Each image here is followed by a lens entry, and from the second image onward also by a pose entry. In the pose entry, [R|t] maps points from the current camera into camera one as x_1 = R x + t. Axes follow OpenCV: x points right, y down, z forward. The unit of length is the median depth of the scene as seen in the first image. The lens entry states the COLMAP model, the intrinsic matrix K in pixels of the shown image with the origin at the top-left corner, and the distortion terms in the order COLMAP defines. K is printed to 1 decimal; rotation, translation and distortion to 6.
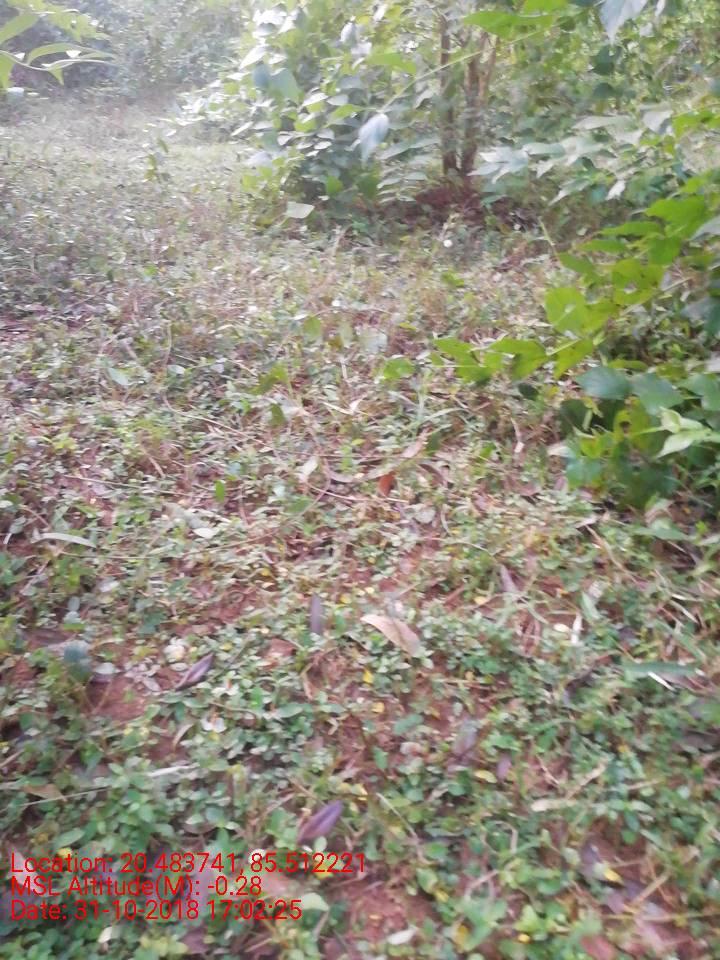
lens RADIAL K [[727.5, 0, 358.7], [0, 727.5, 482.0], [0, 0, 1]] dist [0.046302, -0.053635]
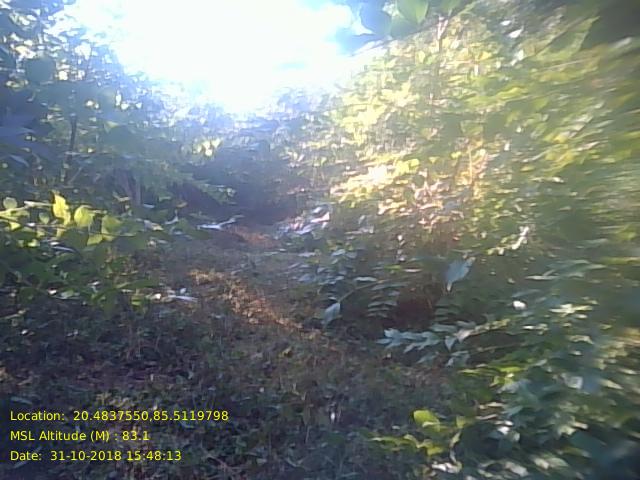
lens RADIAL K [[547.8, 0, 314.3], [0, 547.8, 236.7], [0, 0, 1]] dist [0.058328, -0.002649]
pose [[0.982200, 0.079965, -0.169966, 0.221297], [-0.141633, 0.909639, -0.390508, -0.090079], [0.123381, 0.407630, 0.904774, -0.436120]]
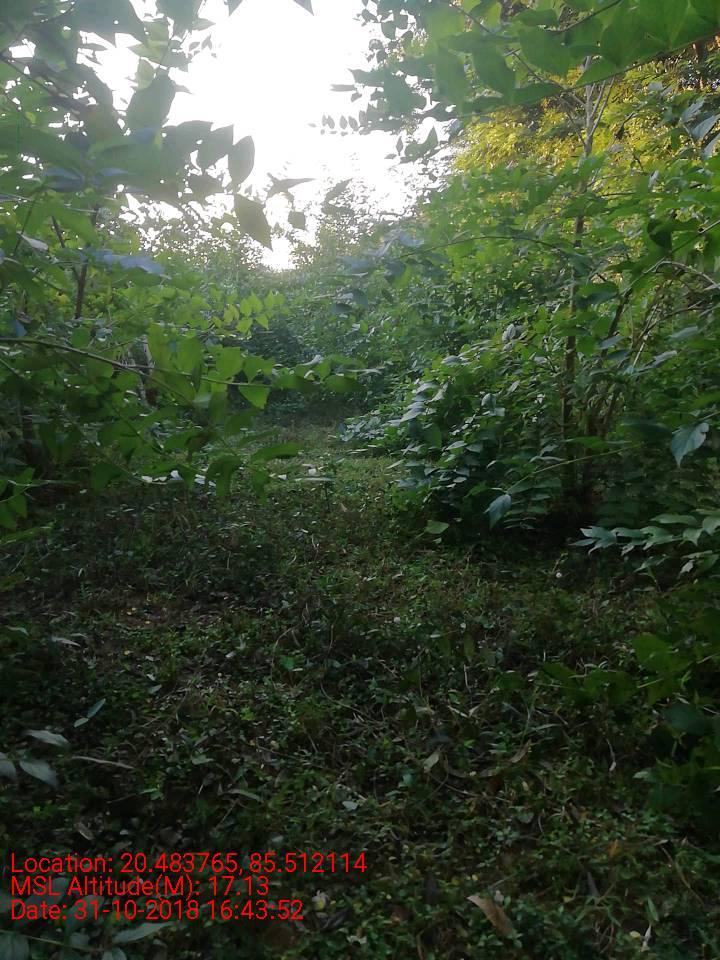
lens RADIAL K [[727.5, 0, 353.9], [0, 727.5, 481.9], [0, 0, 1]] dist [0.046302, -0.053635]
pose [[0.981071, 0.063005, -0.183113, -0.000677], [-0.124991, 0.928270, -0.350274, -0.007336], [0.147909, 0.366531, 0.918574, -0.336380]]
